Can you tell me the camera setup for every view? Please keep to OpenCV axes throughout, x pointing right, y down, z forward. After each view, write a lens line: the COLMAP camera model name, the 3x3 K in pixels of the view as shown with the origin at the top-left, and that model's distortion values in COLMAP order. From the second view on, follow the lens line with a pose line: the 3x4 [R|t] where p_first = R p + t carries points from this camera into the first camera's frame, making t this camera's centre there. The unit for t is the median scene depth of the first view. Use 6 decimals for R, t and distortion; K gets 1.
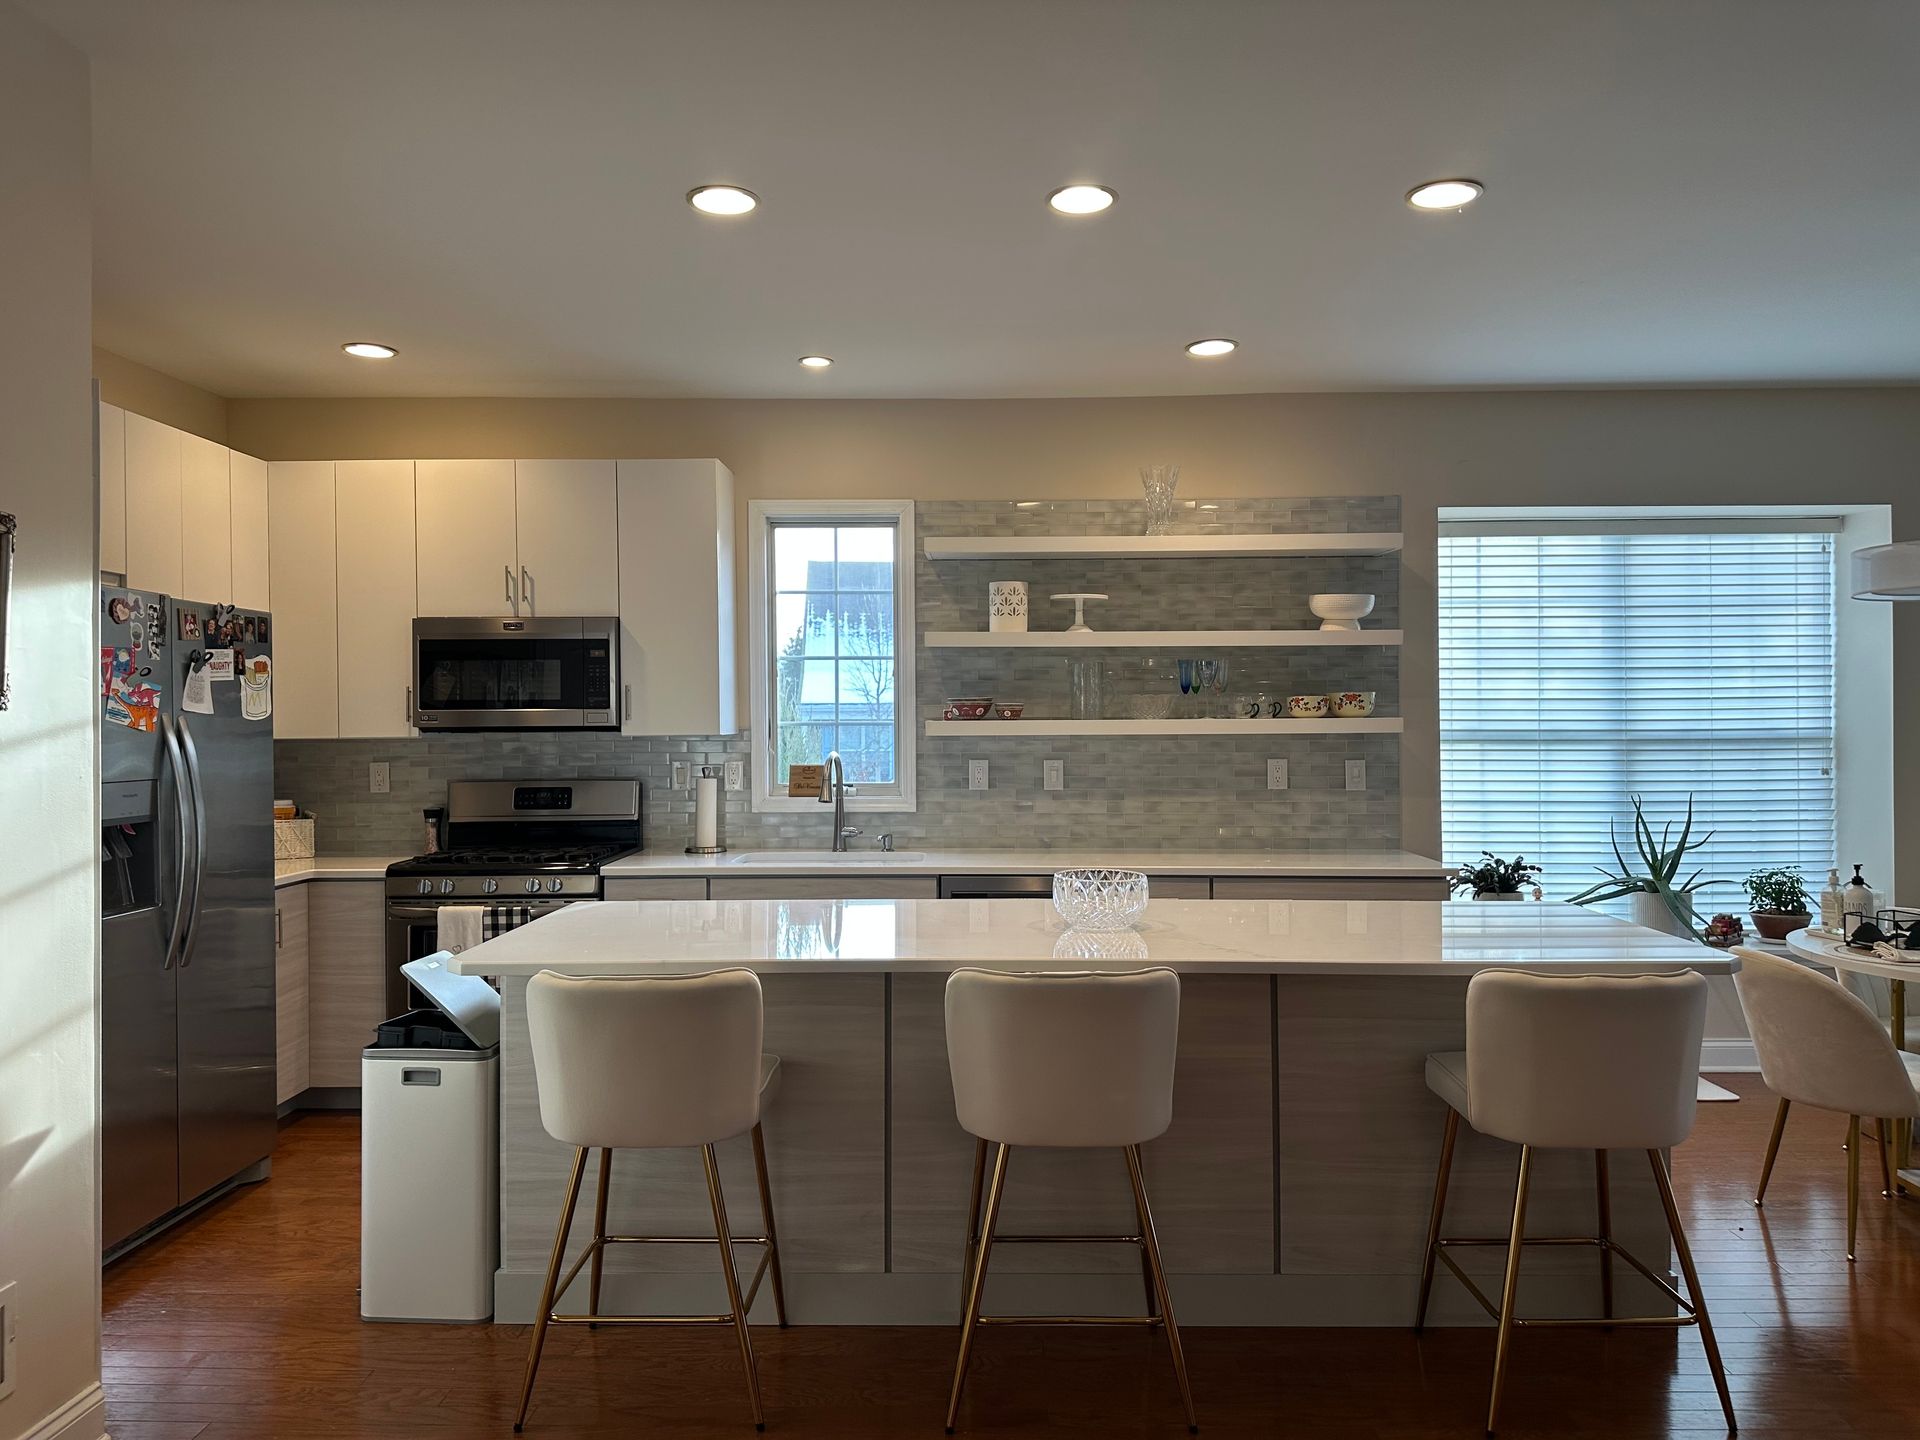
lens RADIAL K [[1334.4, 0, 966.3], [0, 1334.4, 726.2], [0, 0, 1]] dist [0.167275, -0.329395]
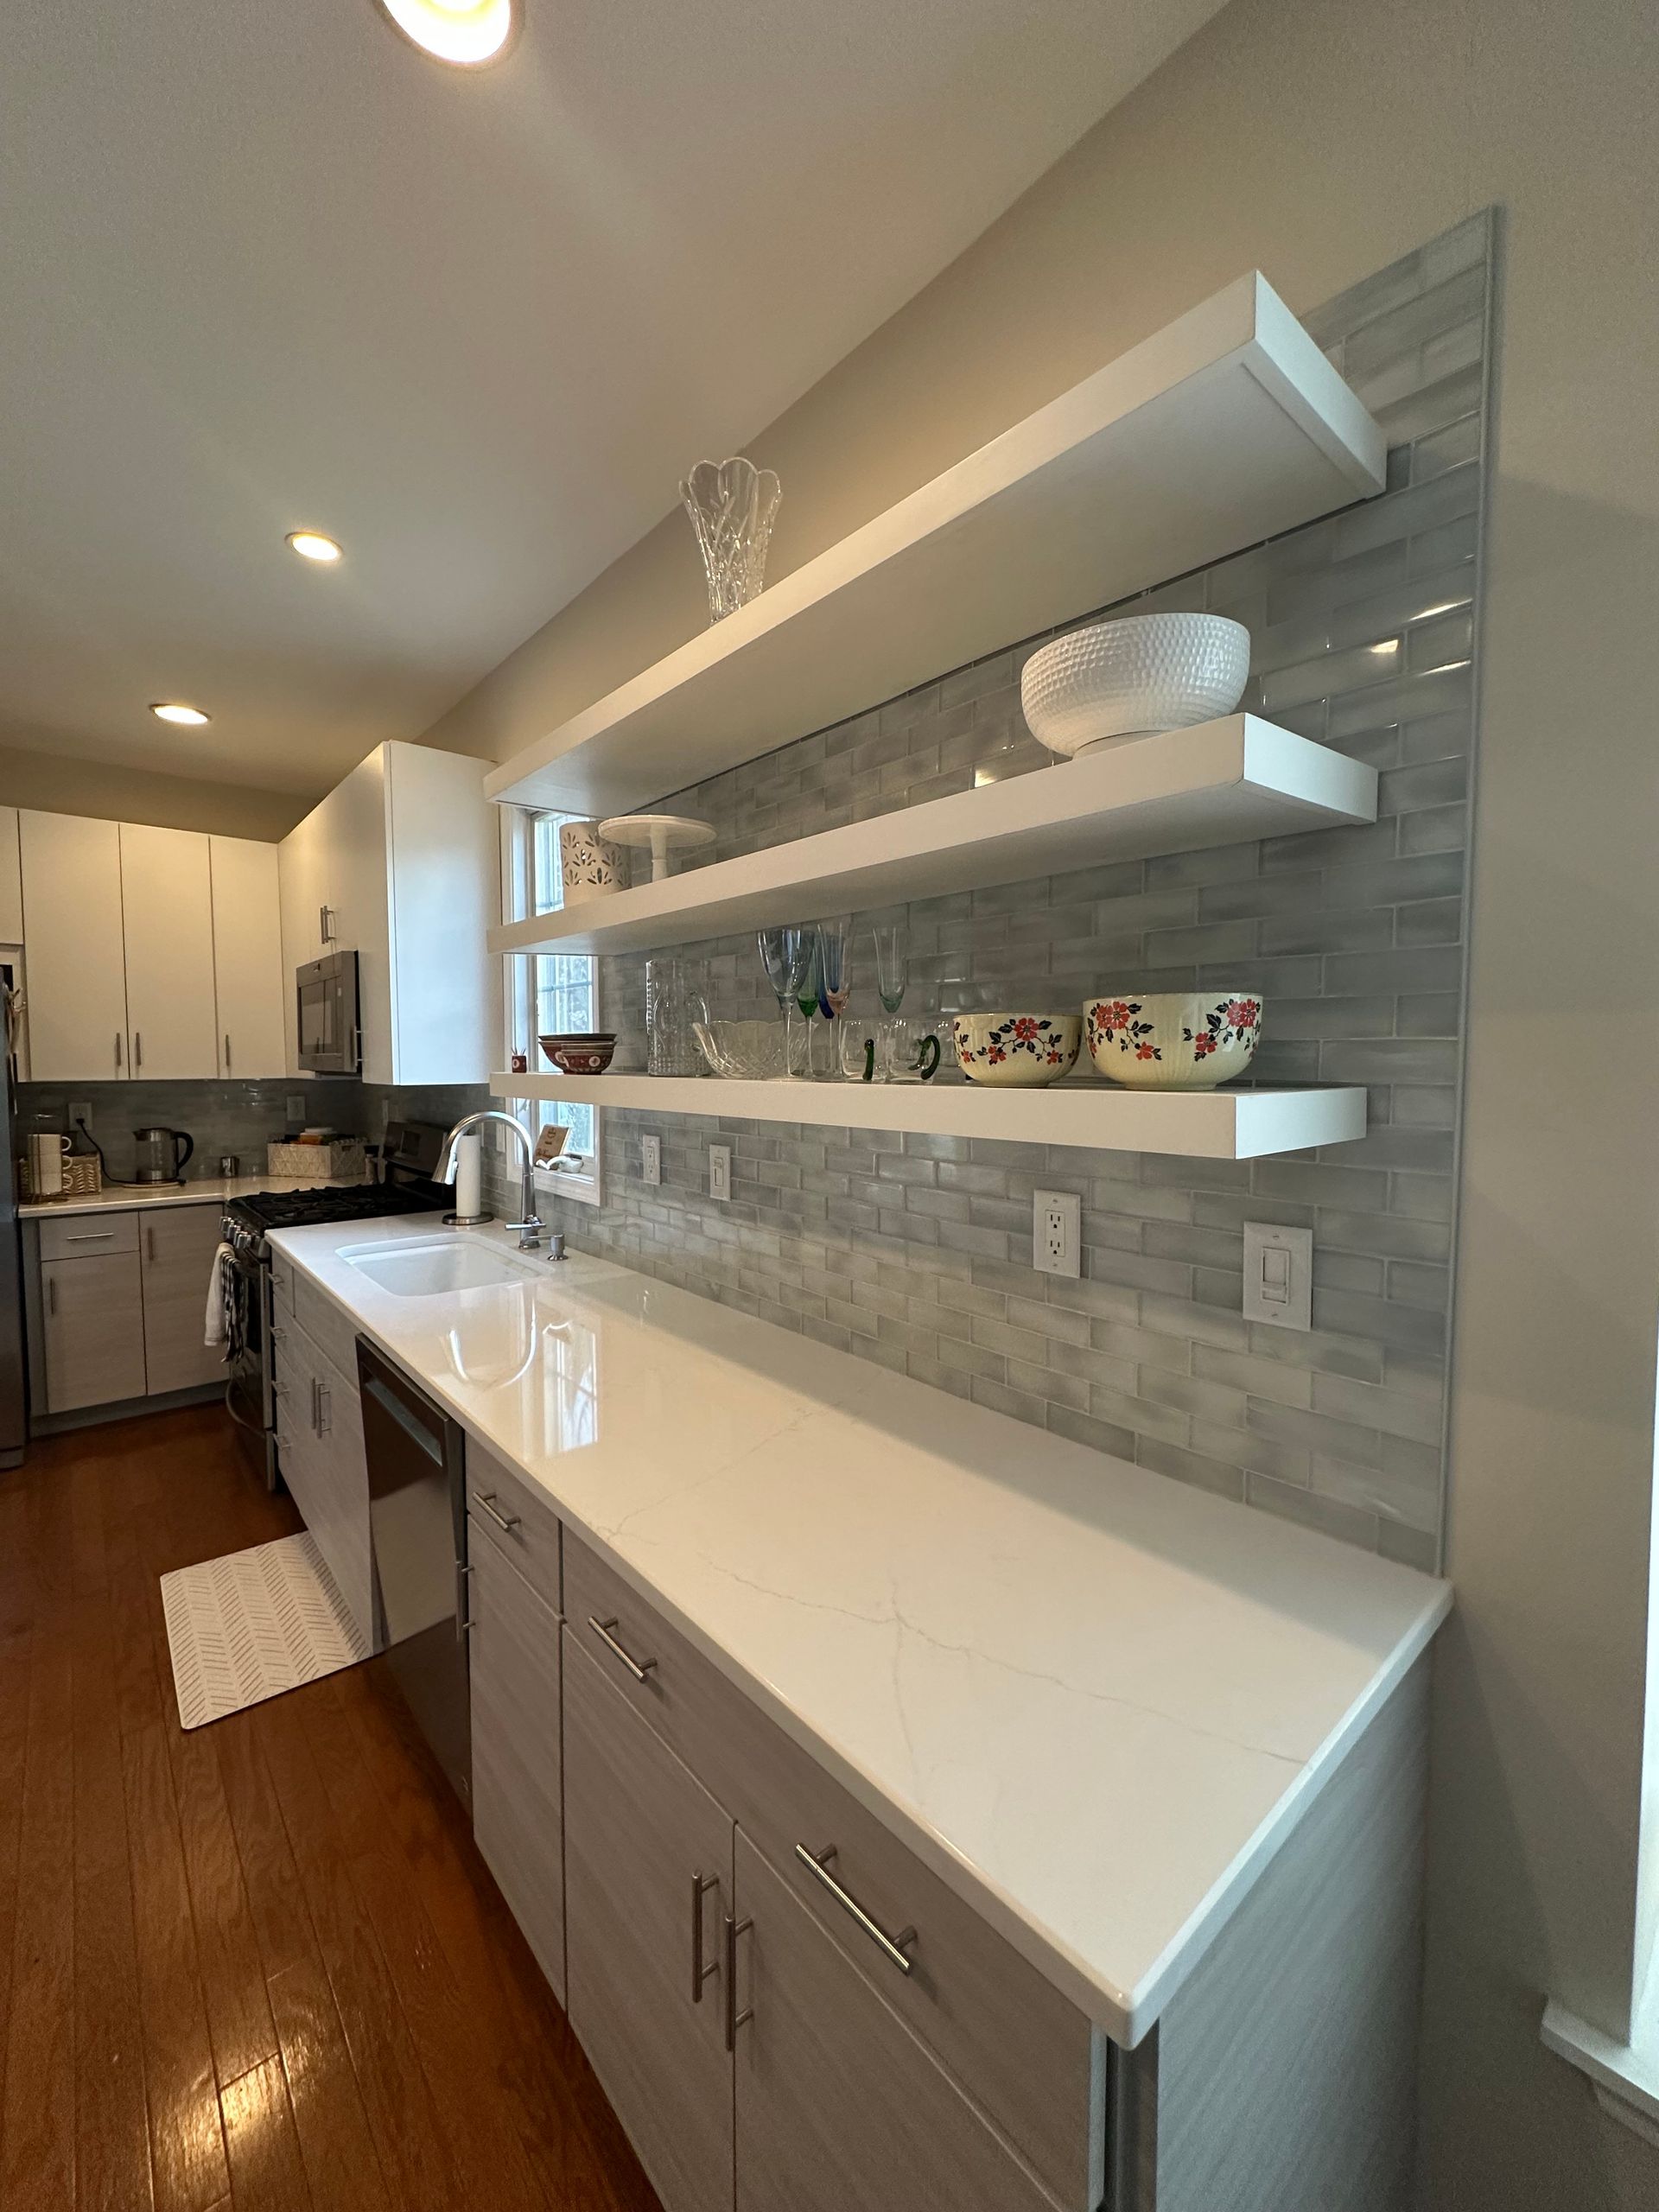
lens RADIAL K [[879.3, 0, 831.7], [0, 879.3, 1103.6], [0, 0, 1]] dist [-0.000887, 0.000317]
pose [[0.667177, 0.044401, -0.743575, 0.371162], [-0.005774, 0.998500, 0.054443, -0.012174], [0.744877, -0.032030, 0.666433, 0.807317]]
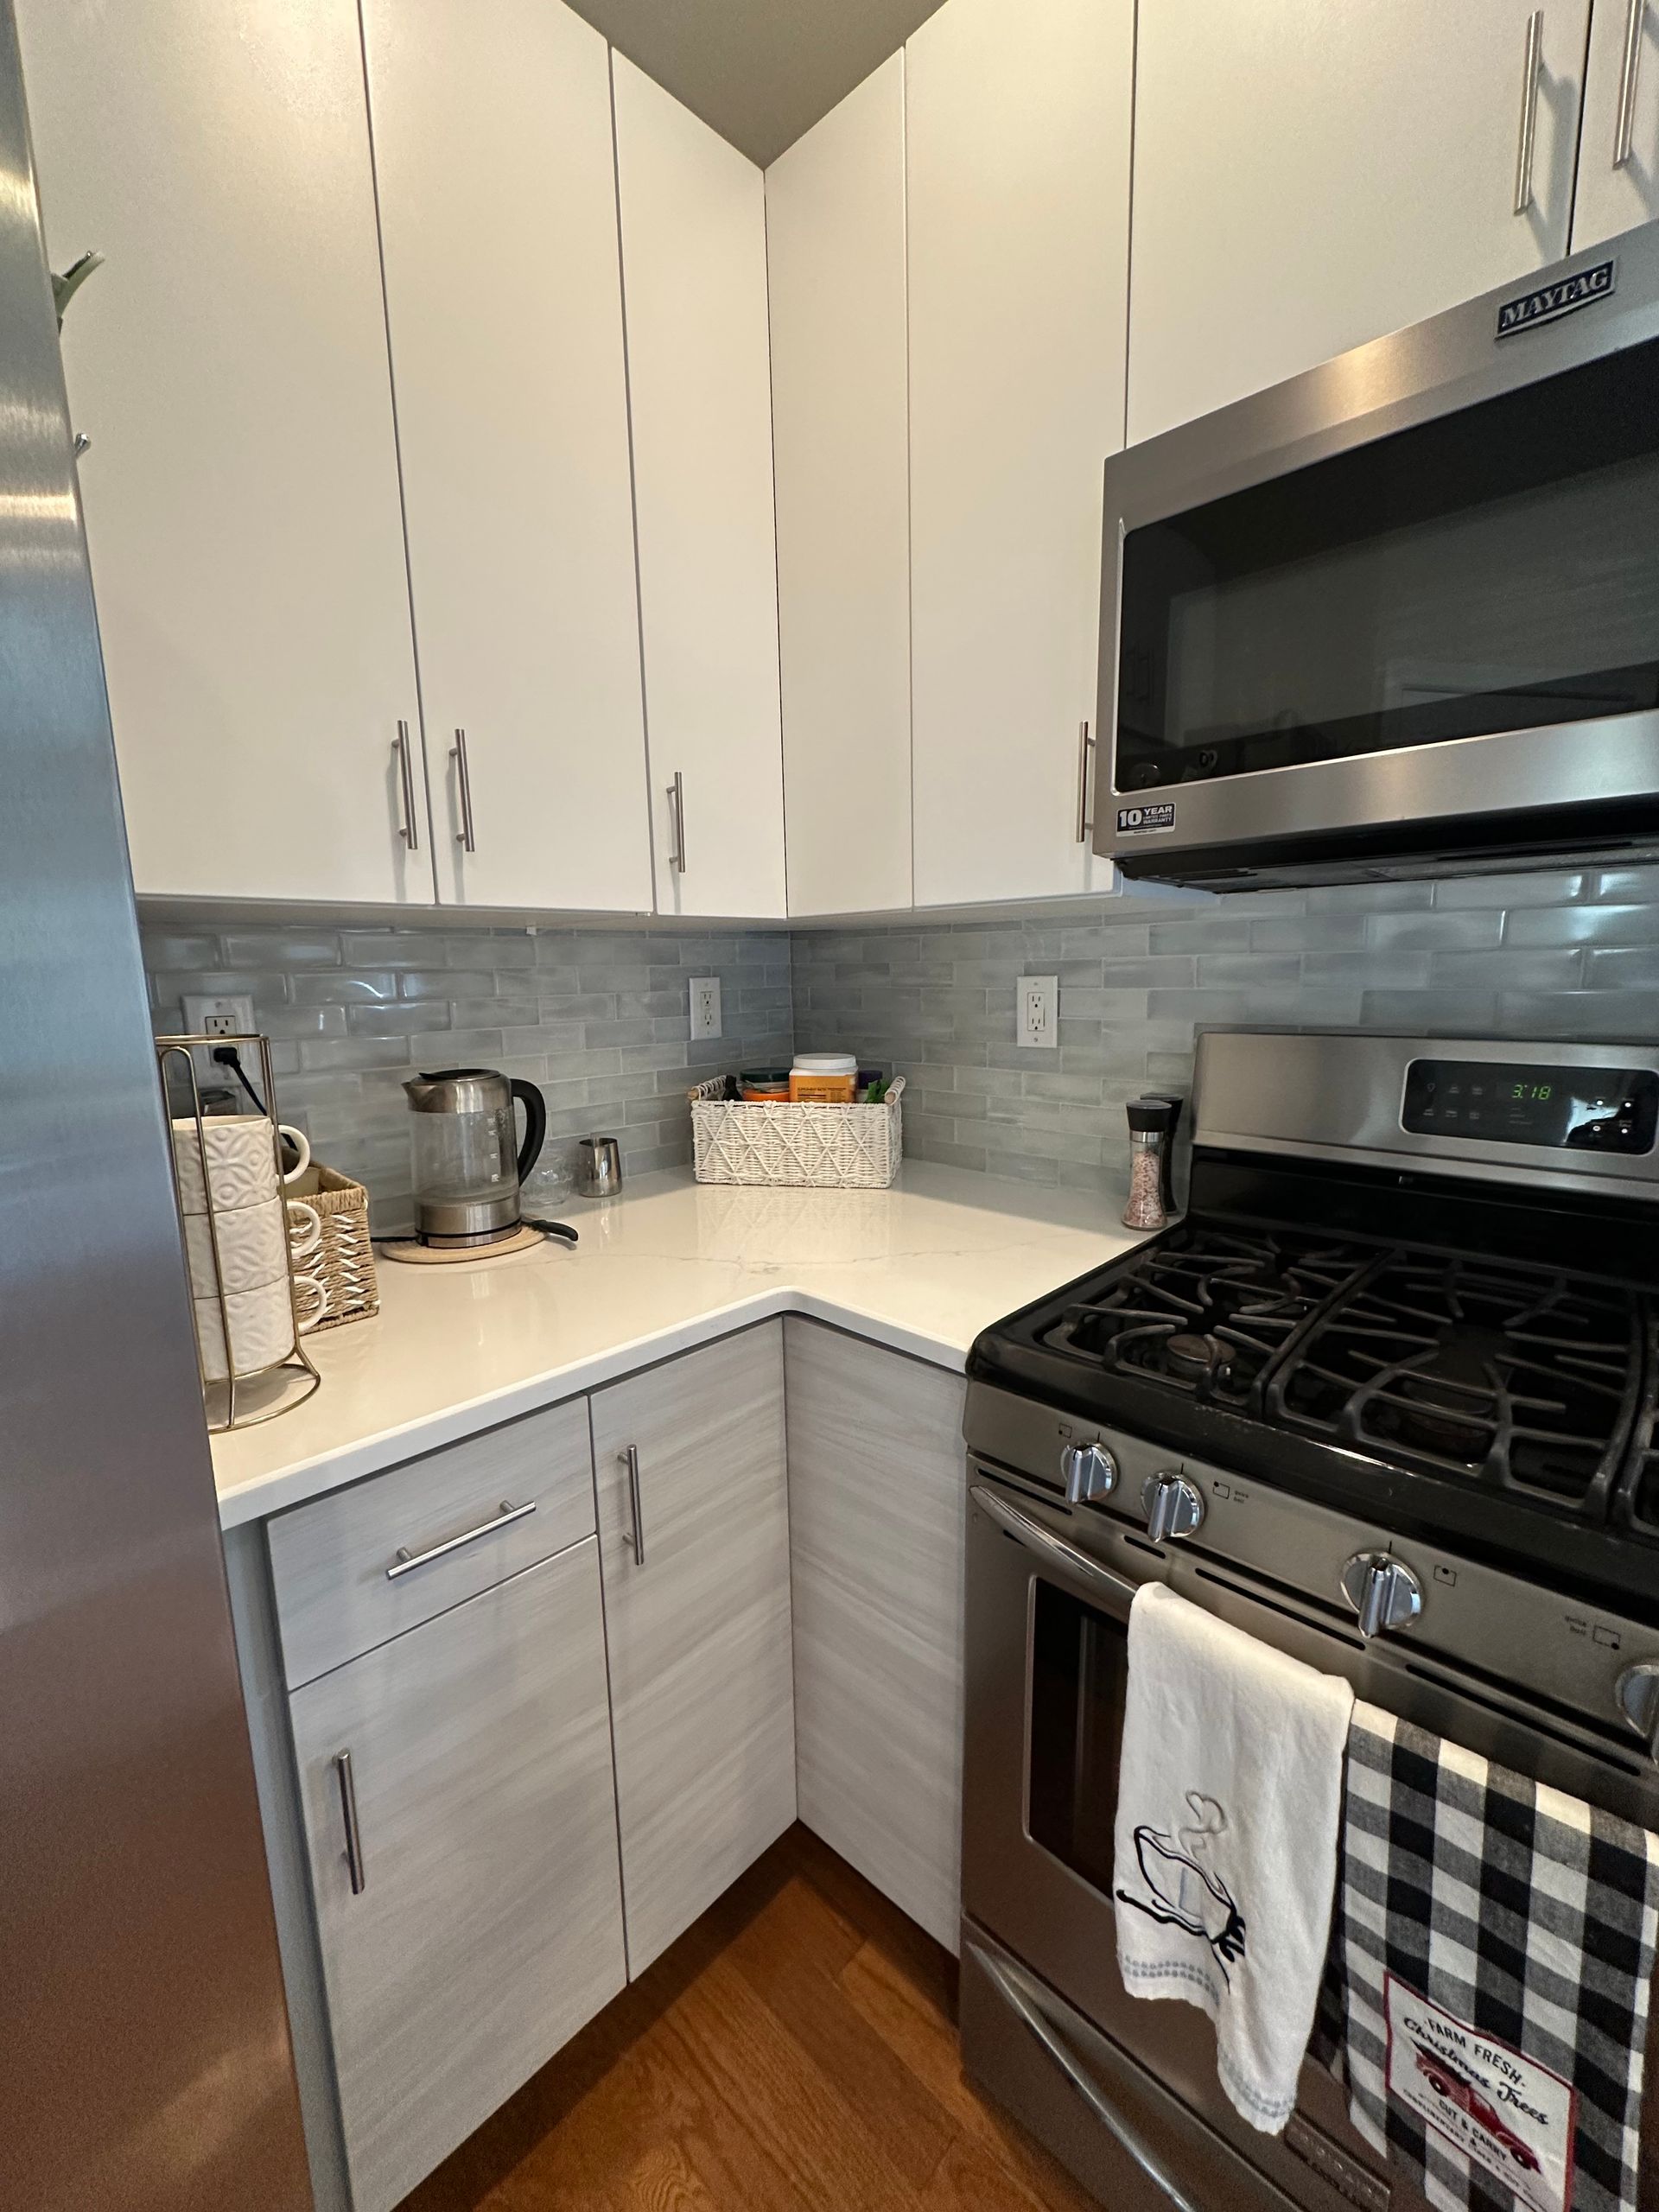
lens RADIAL K [[879.3, 0, 831.7], [0, 879.3, 1103.6], [0, 0, 1]] dist [-0.000887, 0.000317]
pose [[0.733666, 0.099842, -0.672135, -0.297186], [0.009419, 0.987557, 0.156978, 0.022832], [0.679445, -0.121501, 0.723597, 0.771307]]
